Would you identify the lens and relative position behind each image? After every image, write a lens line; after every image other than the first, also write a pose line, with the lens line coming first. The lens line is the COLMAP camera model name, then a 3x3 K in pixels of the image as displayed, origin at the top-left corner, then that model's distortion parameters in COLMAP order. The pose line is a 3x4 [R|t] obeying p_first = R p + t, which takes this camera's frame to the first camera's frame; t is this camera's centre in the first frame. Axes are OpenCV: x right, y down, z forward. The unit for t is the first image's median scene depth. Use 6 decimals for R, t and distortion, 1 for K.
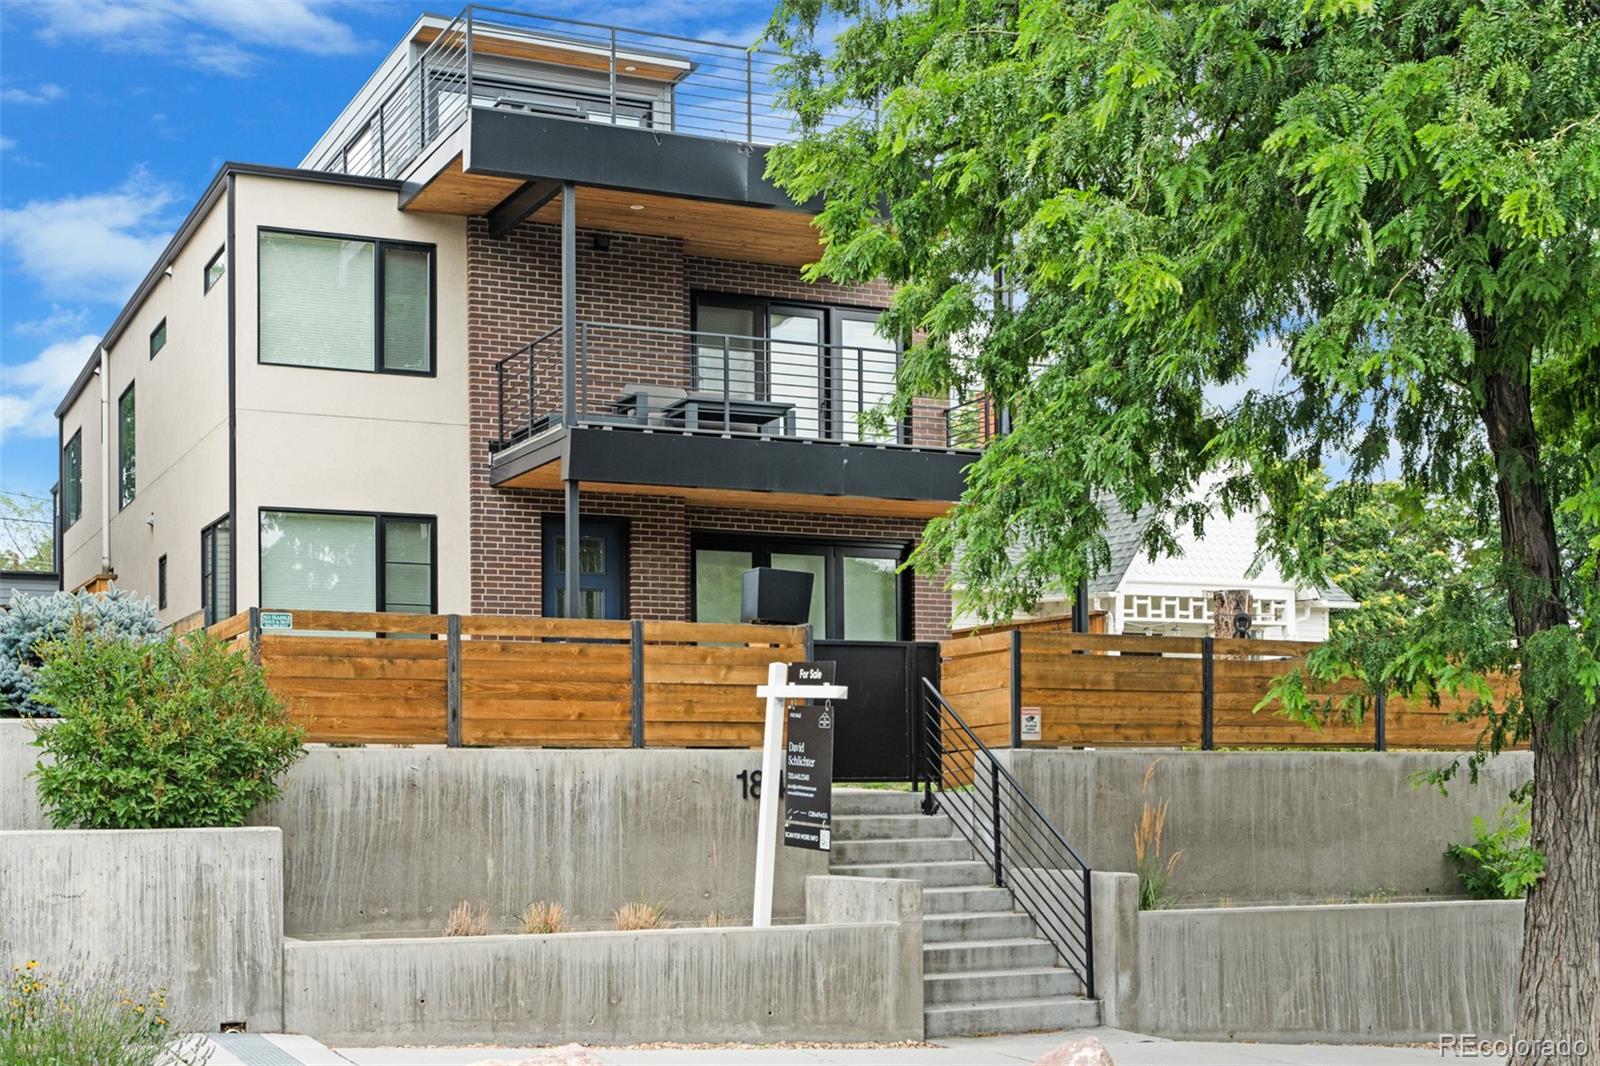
lens RADIAL K [[2154.8, 0, 801.5], [0, 2154.8, 532.1], [0, 0, 1]] dist [-0.032750, 0.000000]
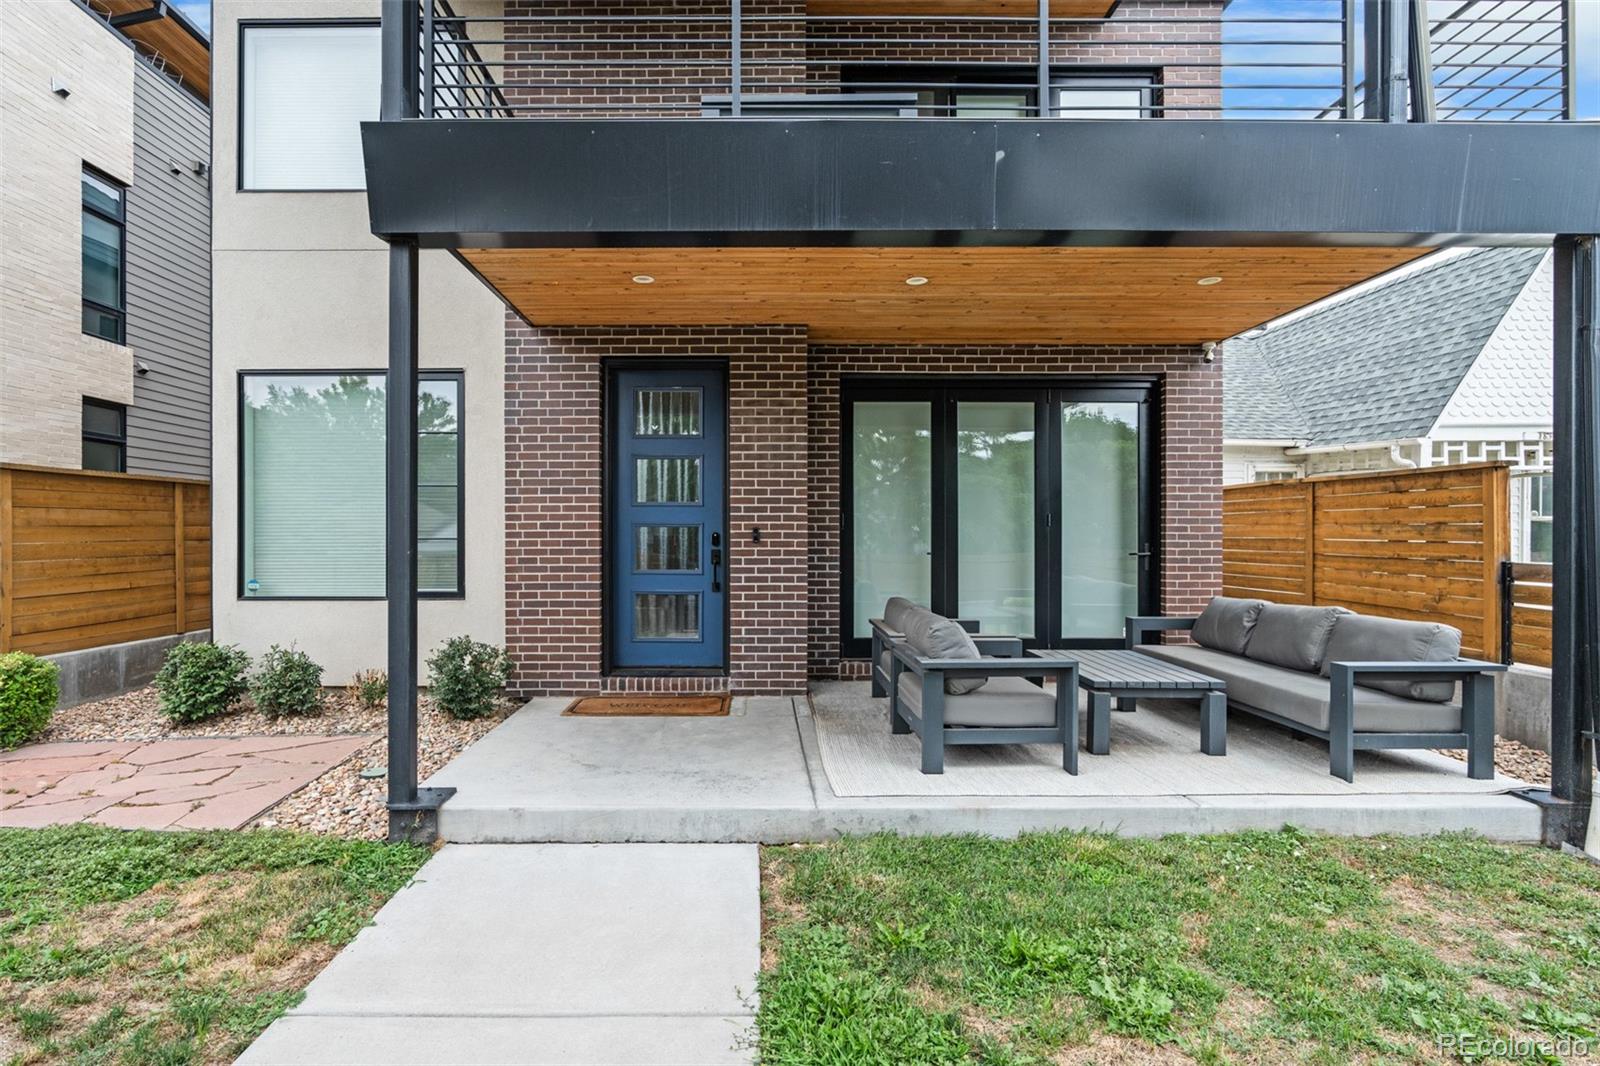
lens RADIAL K [[748.8, 0, 783.2], [0, 748.8, 528.6], [0, 0, 1]] dist [-0.004115, 0.002156]
pose [[0.906585, 0.000052, -0.422023, 0.045604], [0.047974, 0.993505, 0.103180, 0.026009], [0.419288, -0.113788, 0.900694, 0.772032]]
